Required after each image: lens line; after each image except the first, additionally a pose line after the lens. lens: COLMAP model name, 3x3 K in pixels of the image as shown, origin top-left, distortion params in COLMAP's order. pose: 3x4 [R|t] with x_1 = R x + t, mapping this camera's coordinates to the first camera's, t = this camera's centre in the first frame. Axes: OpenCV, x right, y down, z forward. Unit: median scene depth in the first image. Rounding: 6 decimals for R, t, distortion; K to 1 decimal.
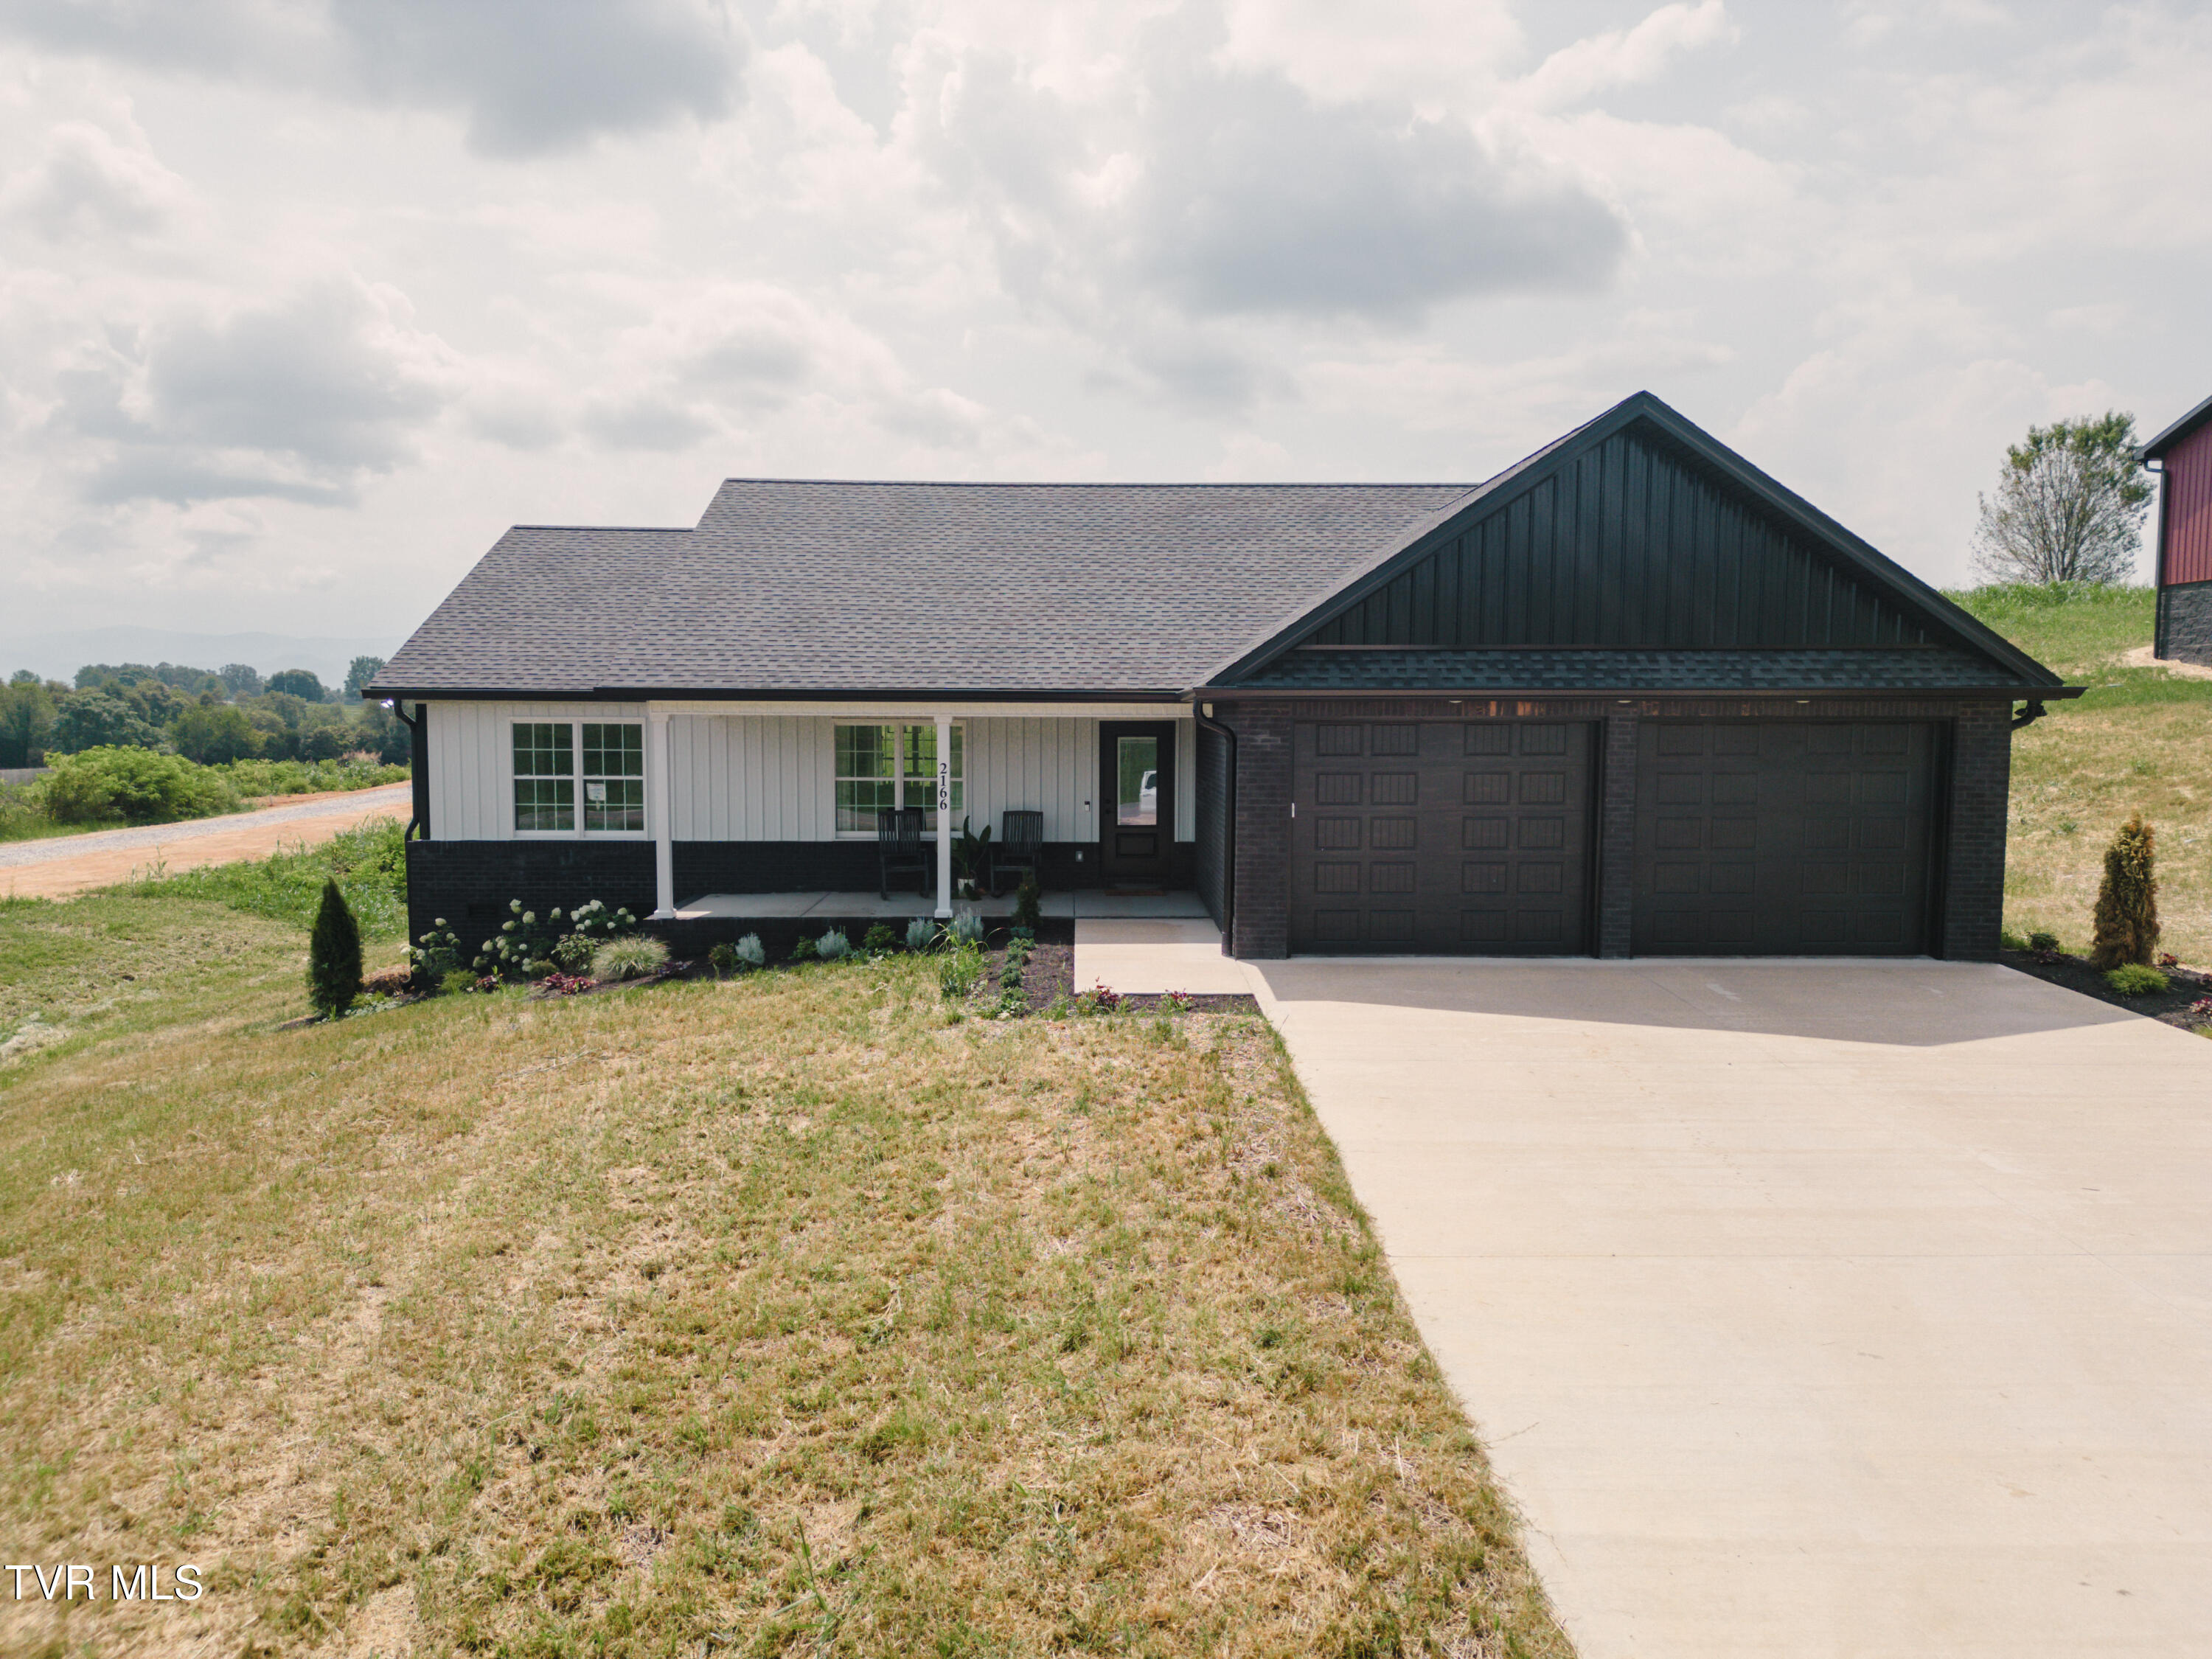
lens RADIAL K [[1542.4, 0, 1106.7], [0, 1542.4, 841.6], [0, 0, 1]] dist [0.067643, -0.066764]
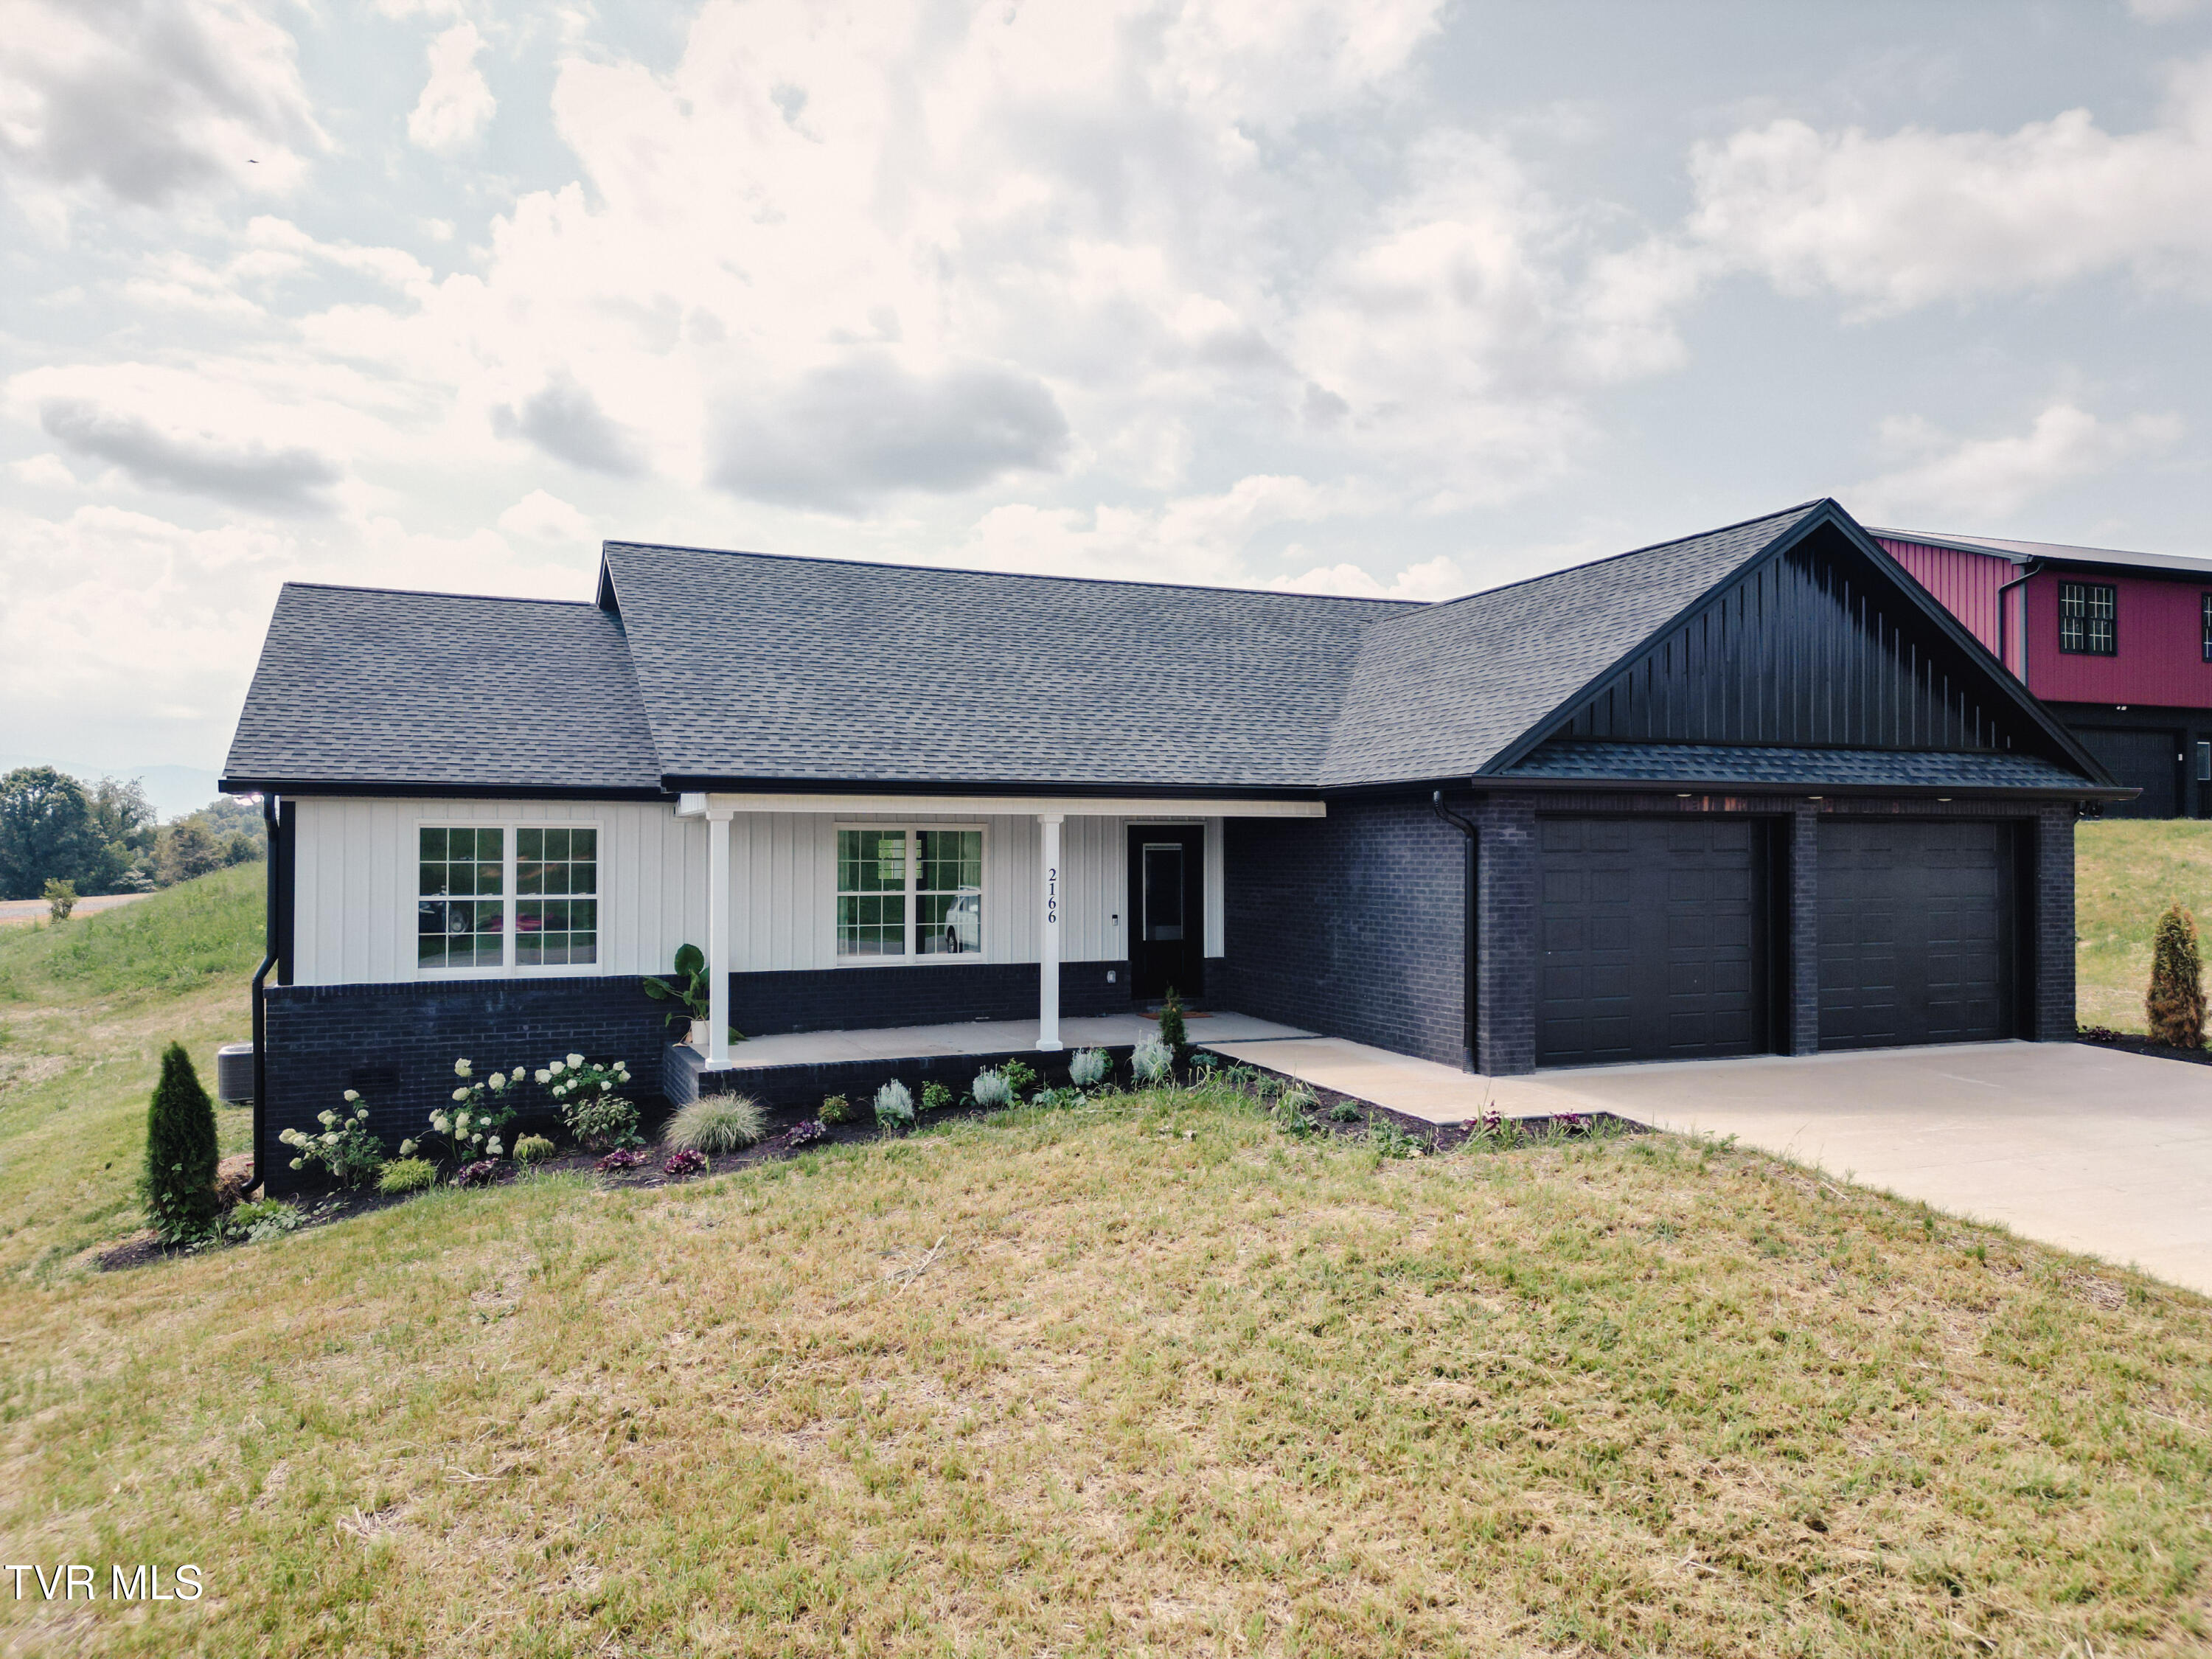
lens RADIAL K [[1542.4, 0, 1106.7], [0, 1542.4, 841.6], [0, 0, 1]] dist [0.067643, -0.066764]
pose [[0.931343, -0.001021, 0.364143, -0.418593], [0.033436, 0.996011, -0.082724, 0.006217], [-0.362606, 0.089220, 0.927662, 0.205084]]
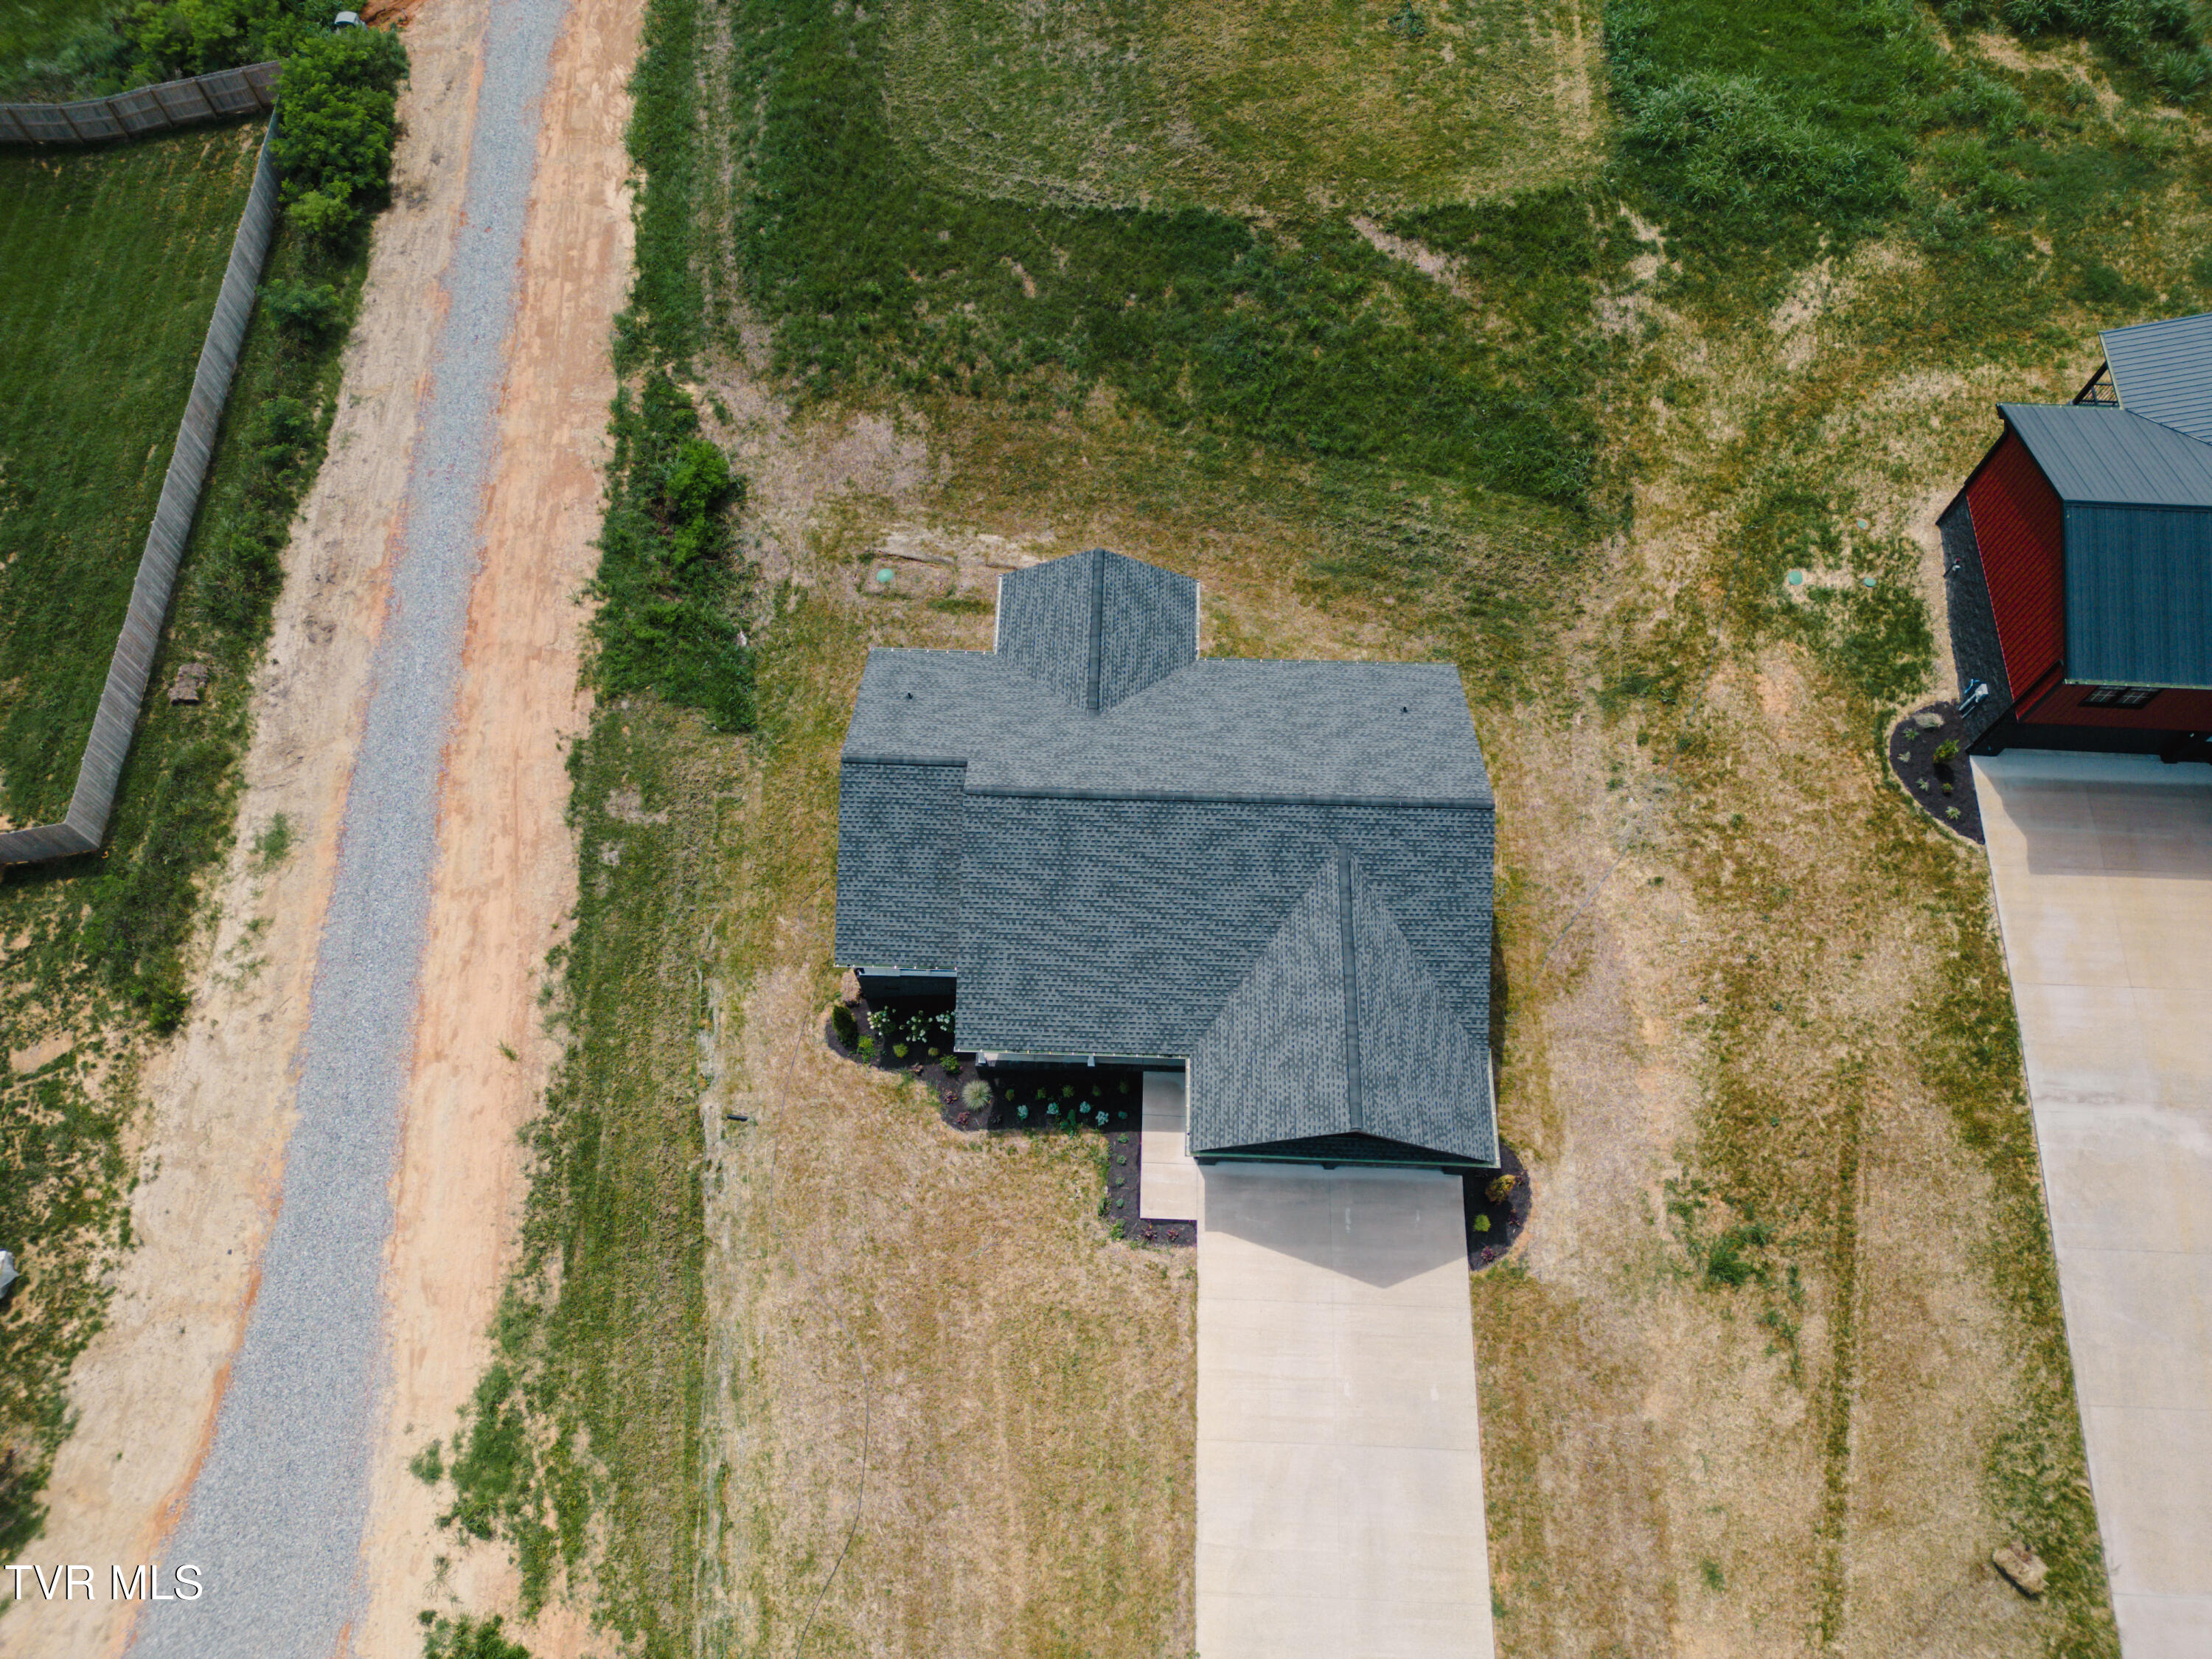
lens RADIAL K [[1542.4, 0, 1106.7], [0, 1542.4, 841.6], [0, 0, 1]] dist [0.067643, -0.066764]
pose [[0.998660, 0.045877, -0.023933, -0.040397], [-0.003164, 0.515810, 0.856697, -2.485680], [0.051647, -0.855474, 0.515264, 0.017447]]
